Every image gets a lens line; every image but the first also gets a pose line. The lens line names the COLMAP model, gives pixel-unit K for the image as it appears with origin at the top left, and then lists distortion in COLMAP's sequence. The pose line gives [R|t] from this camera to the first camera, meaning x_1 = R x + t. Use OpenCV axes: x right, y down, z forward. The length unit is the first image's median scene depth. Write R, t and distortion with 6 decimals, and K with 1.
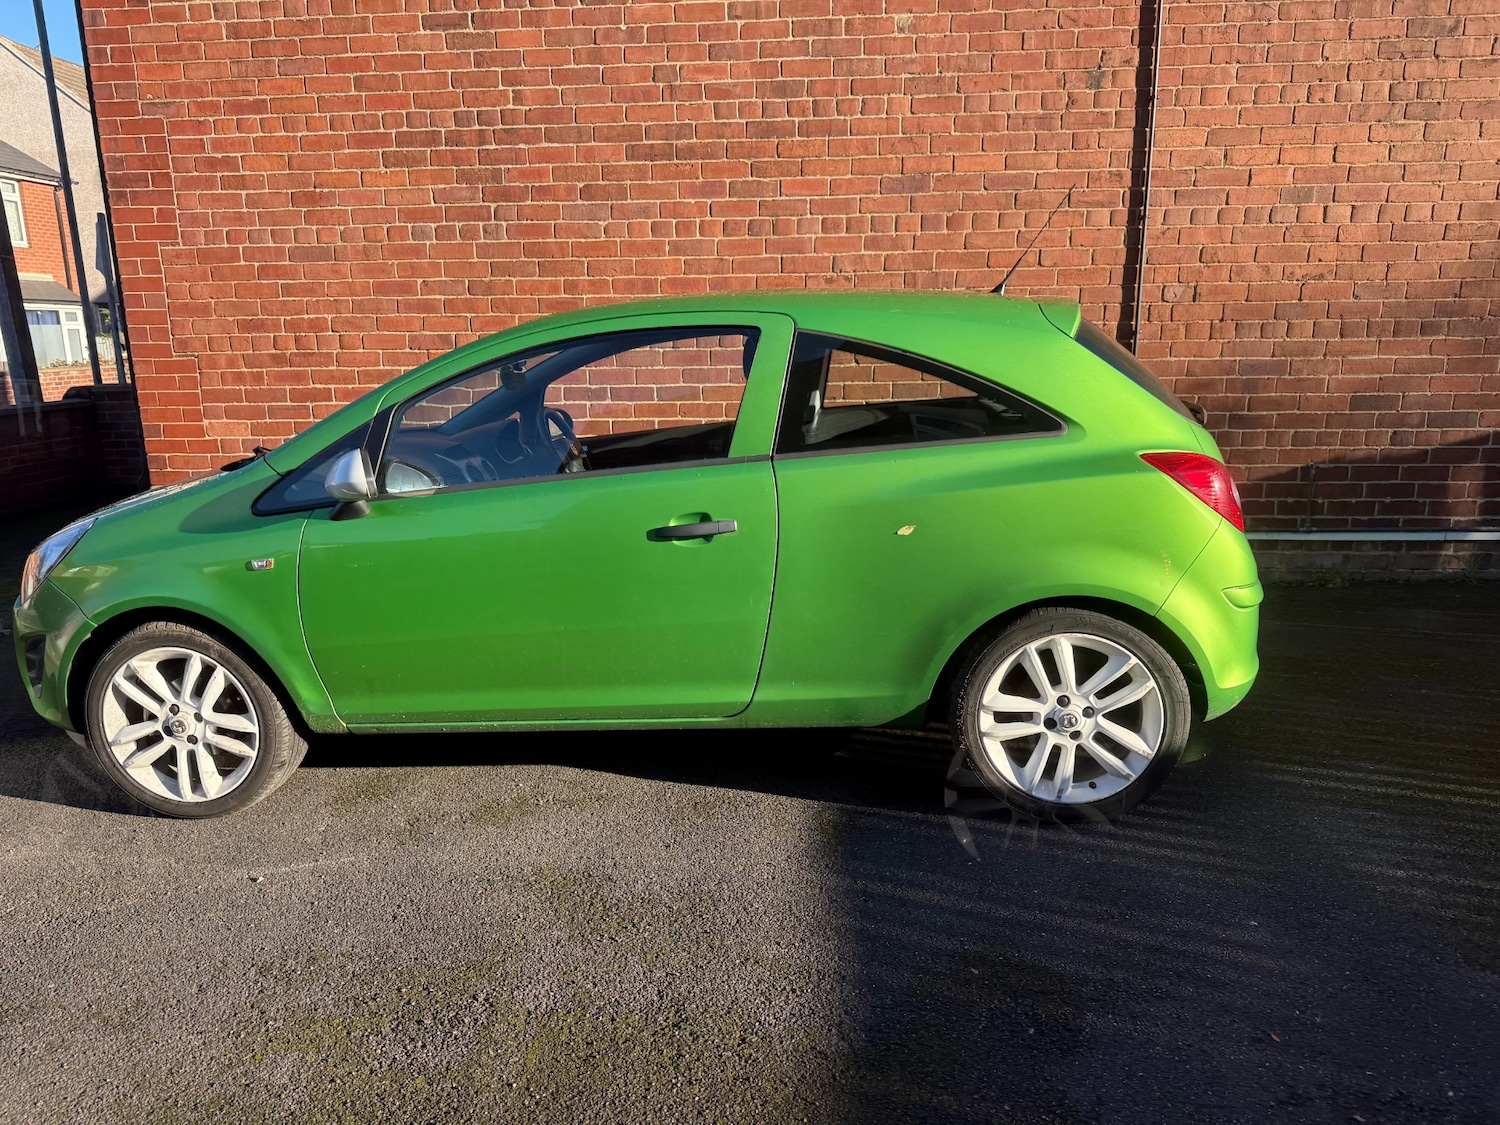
lens RADIAL K [[1037.2, 0, 764.6], [0, 1037.2, 567.3], [0, 0, 1]] dist [0.025315, -0.026721]
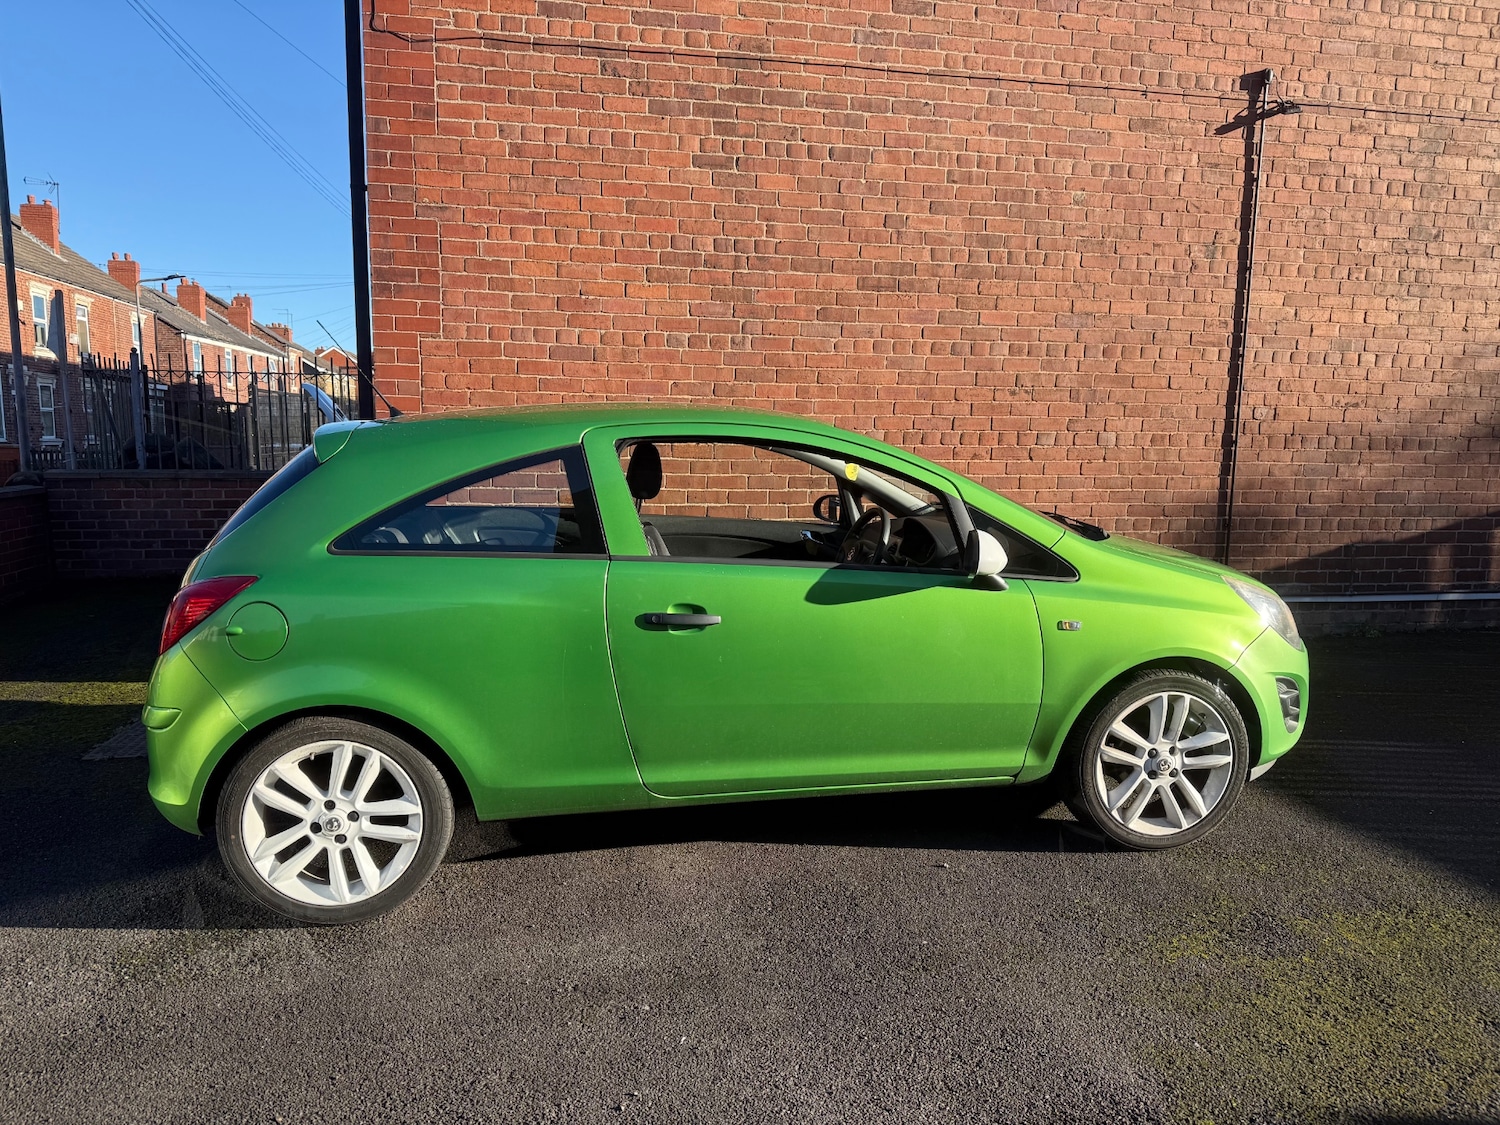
lens RADIAL K [[1052.6, 0, 765.7], [0, 1052.6, 573.2], [0, 0, 1]] dist [0.052831, -0.058481]
pose [[0.965202, -0.005792, 0.261440, -0.558348], [0.030941, 0.995262, -0.092180, 0.040379], [-0.259667, 0.097062, 0.960808, -0.099849]]
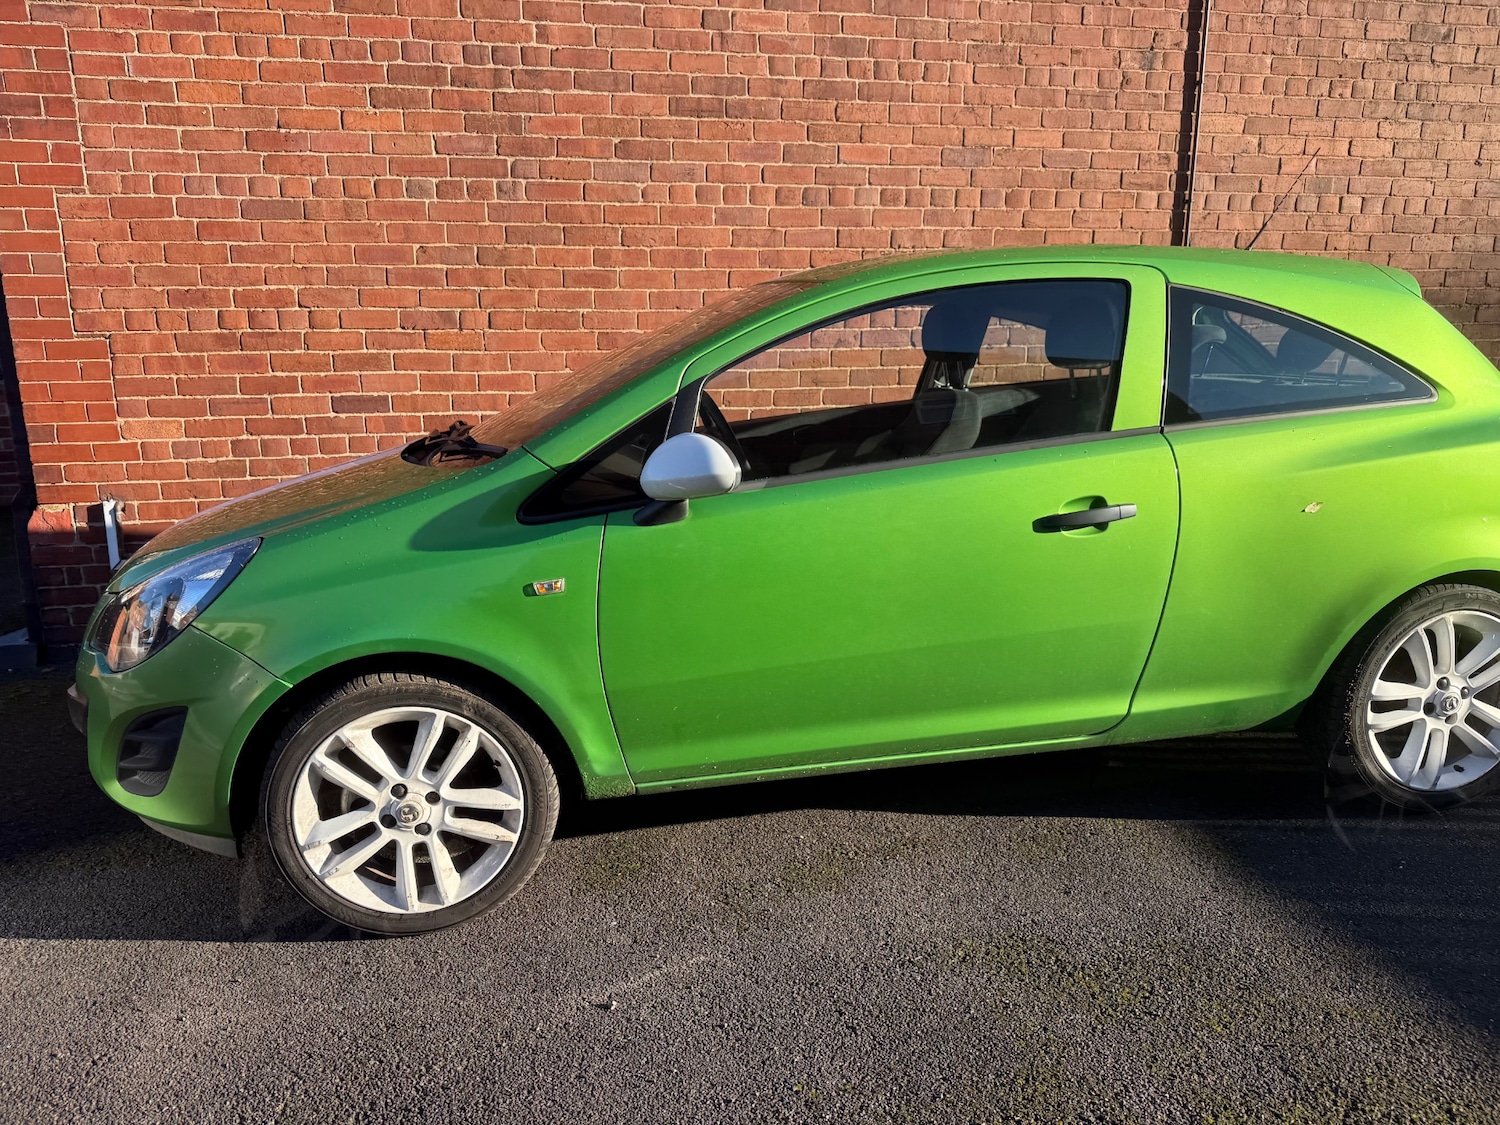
lens RADIAL K [[1044.8, 0, 758.9], [0, 1044.8, 563.4], [0, 0, 1]] dist [0.012769, -0.011964]
pose [[0.965481, -0.050038, 0.255623, -0.309173], [0.052557, 0.998613, -0.003030, -0.005580], [-0.255117, 0.016361, 0.966772, 0.132317]]
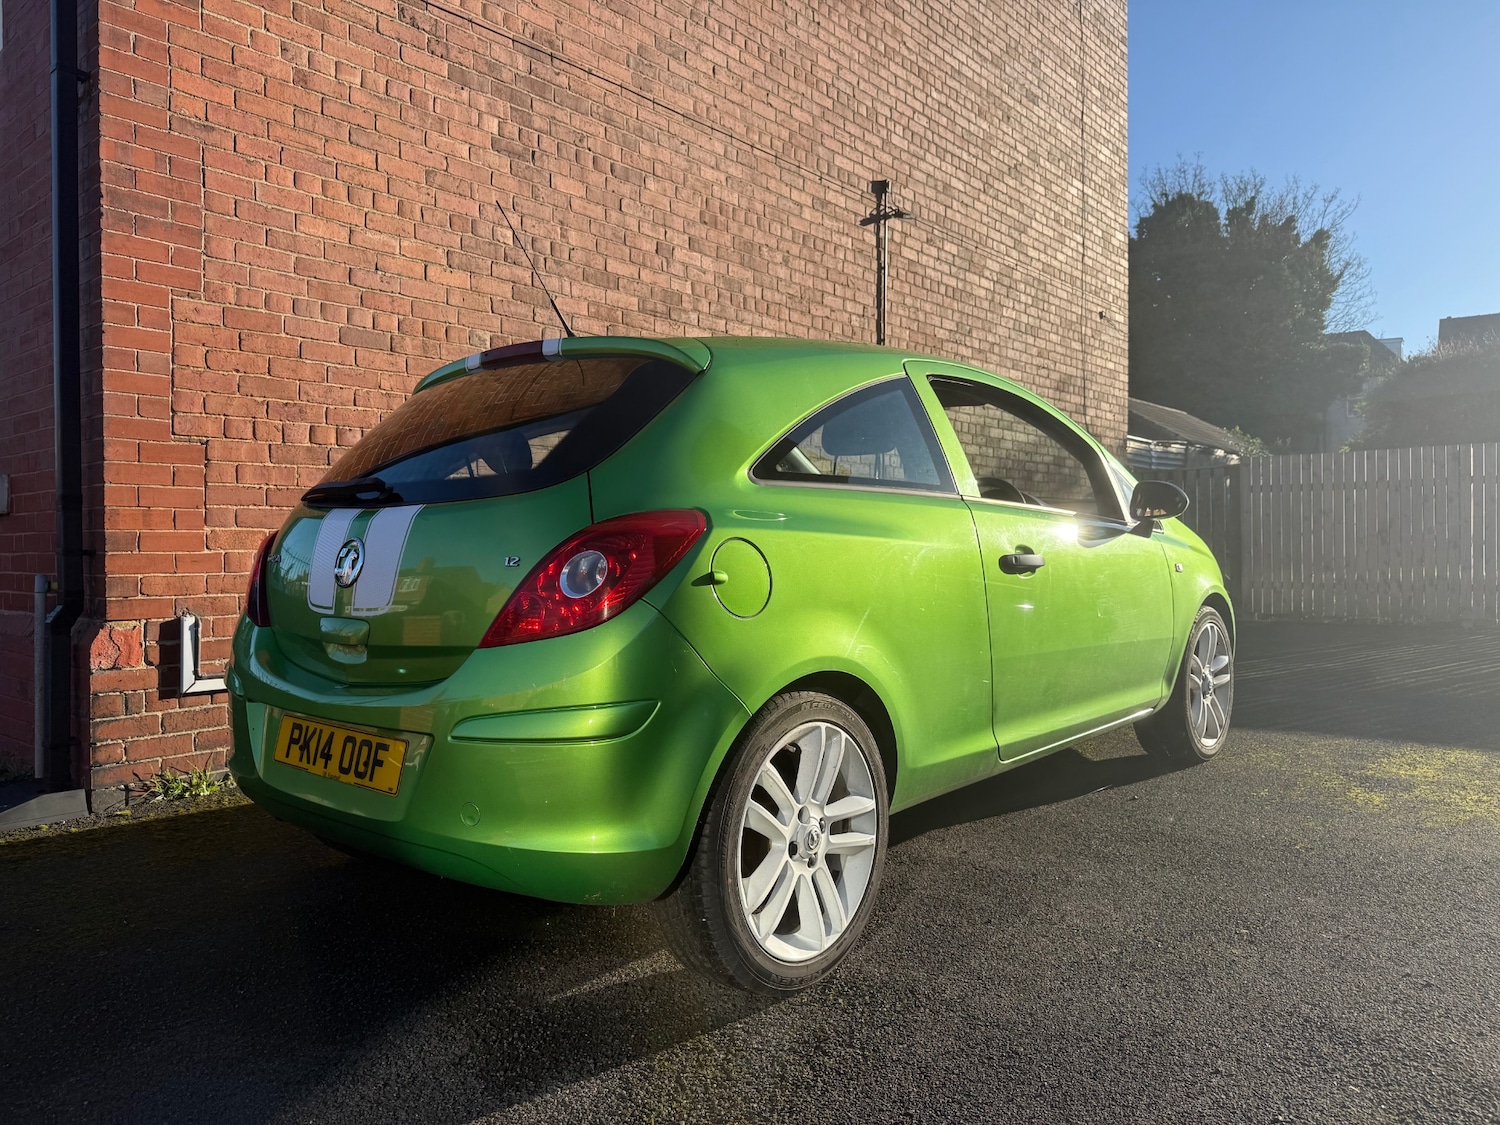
lens RADIAL K [[1043.4, 0, 757.8], [0, 1043.4, 560.0], [0, 0, 1]] dist [0.169530, -0.270548]
pose [[0.585039, 0.002077, 0.811002, -1.016362], [0.183826, 0.973630, -0.135101, 0.060384], [-0.789897, 0.228122, 0.569230, 0.296832]]
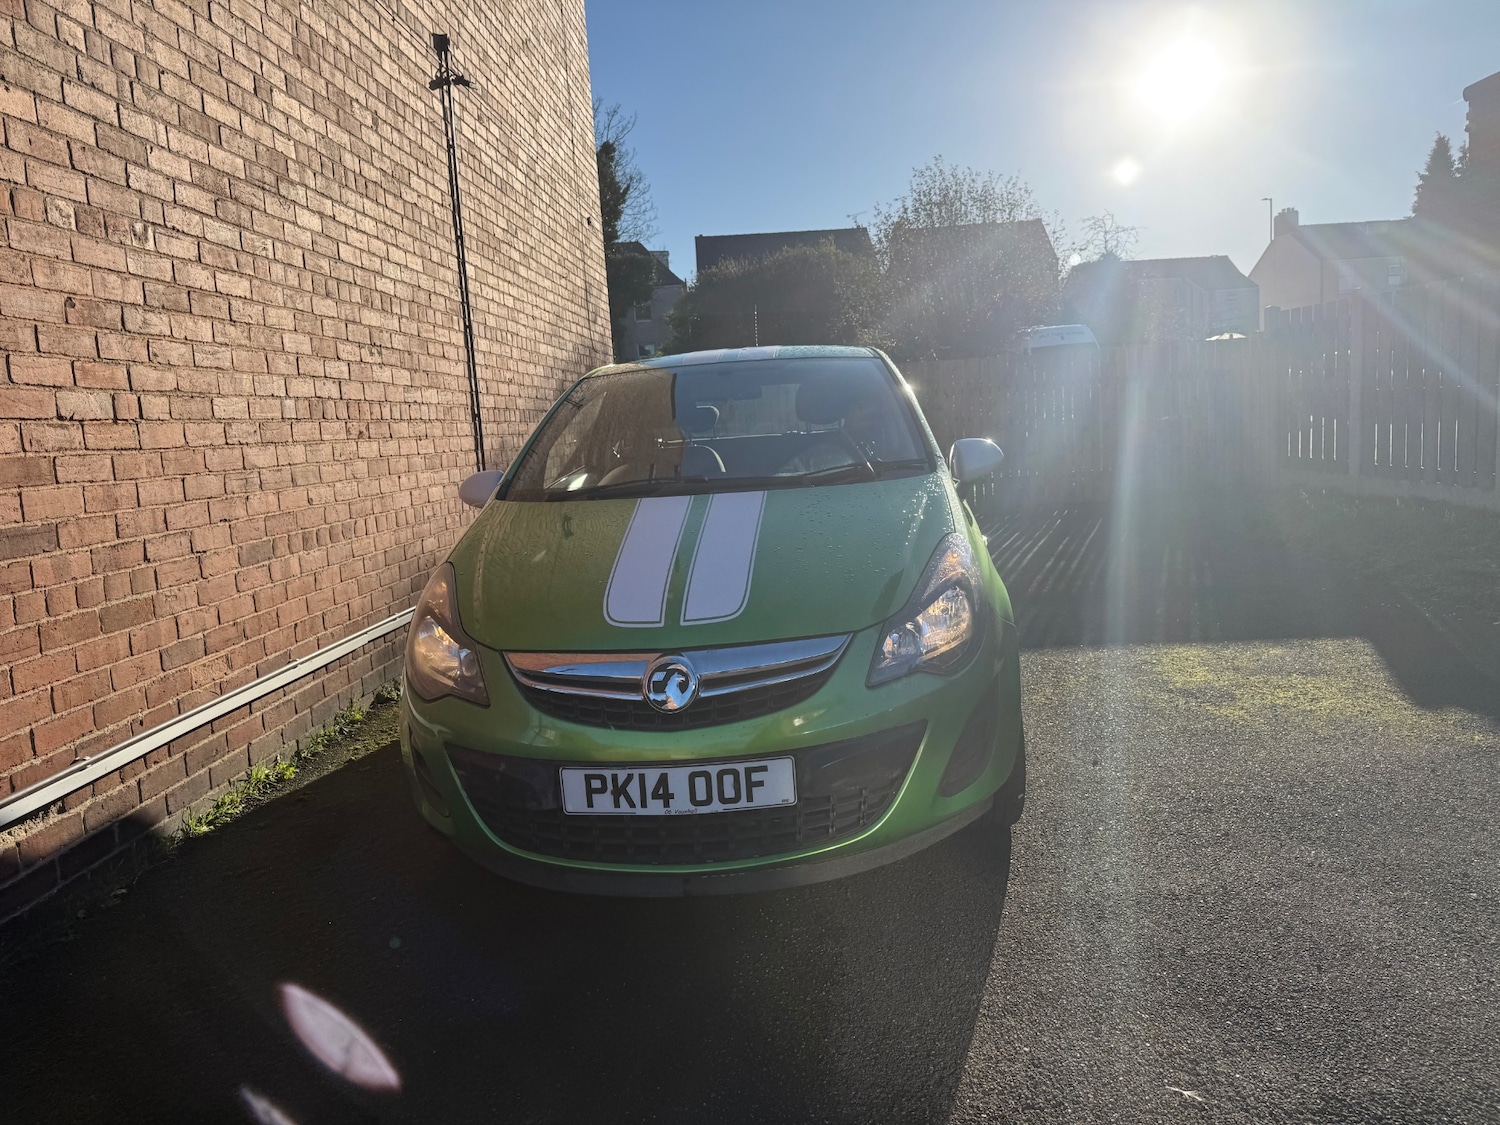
lens RADIAL K [[1074.3, 0, 749.2], [0, 1074.3, 545.3], [0, 0, 1]] dist [0.021089, -0.001463]
pose [[-0.015221, -0.096896, 0.995178, -0.969167], [0.285600, 0.953407, 0.097197, -0.108460], [-0.958228, 0.285703, 0.013162, 0.720911]]
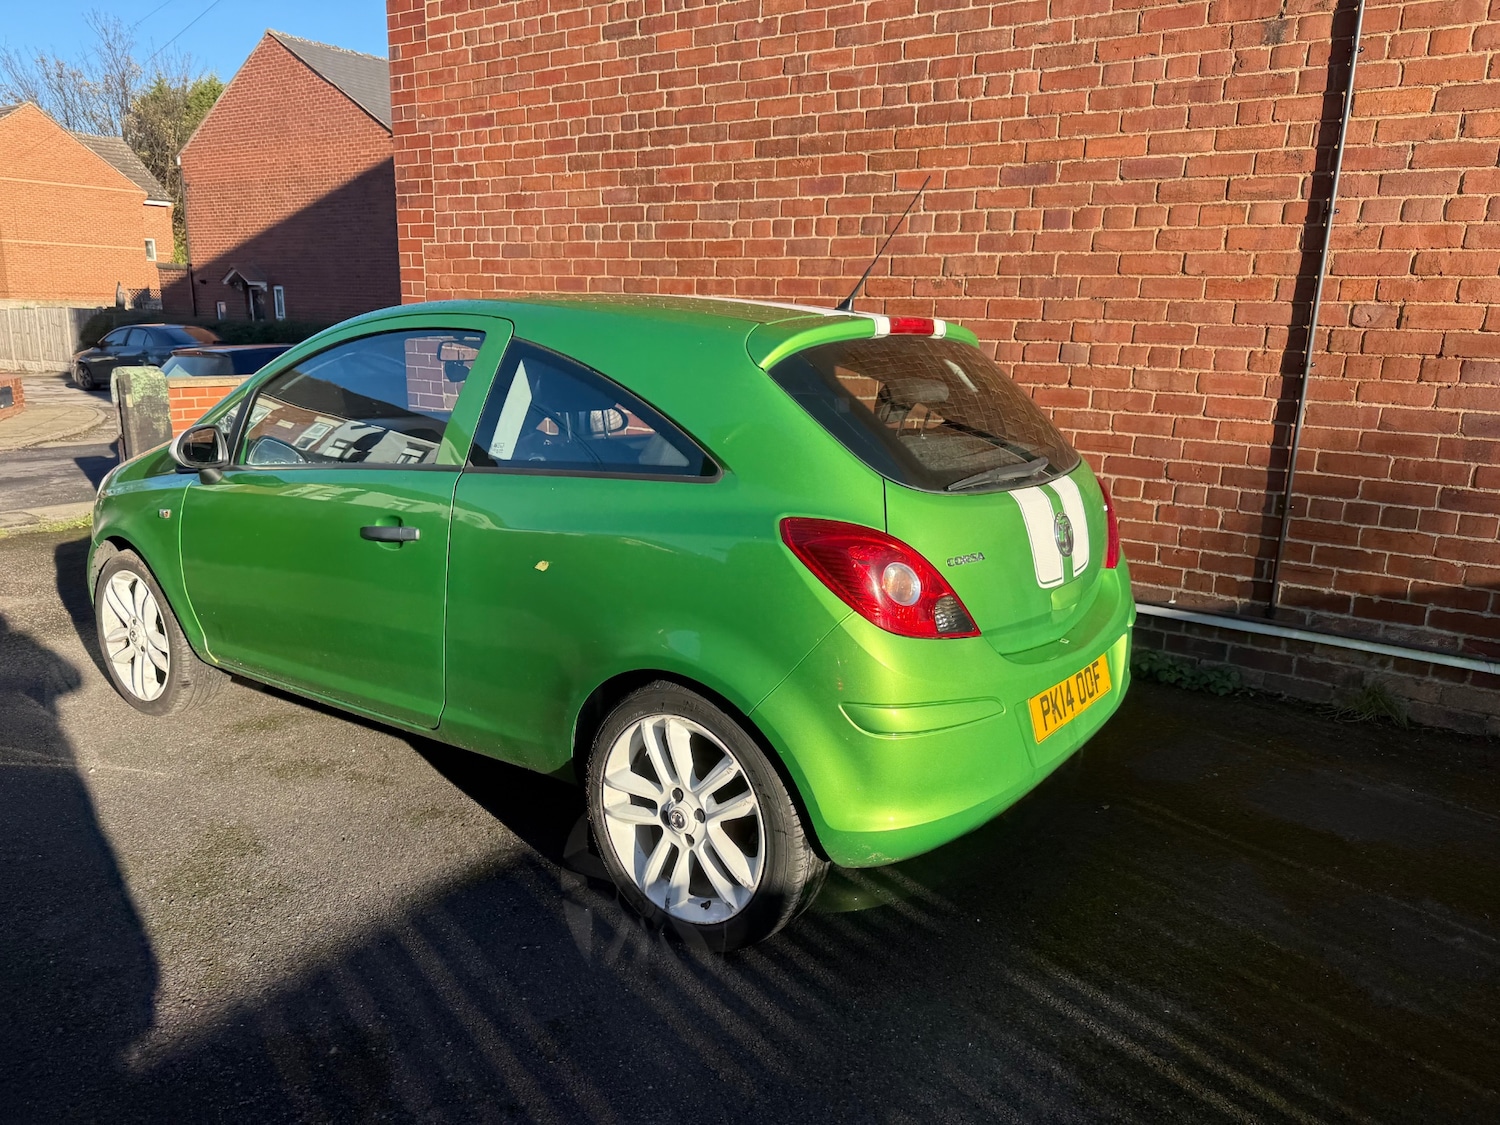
lens RADIAL K [[1045.5, 0, 771.3], [0, 1045.5, 564.6], [0, 0, 1]] dist [0.025066, -0.022431]
pose [[0.870286, 0.150353, -0.469037, 0.402687], [-0.149909, 0.987948, 0.038539, -0.055644], [0.469179, 0.036773, 0.882337, 0.157626]]
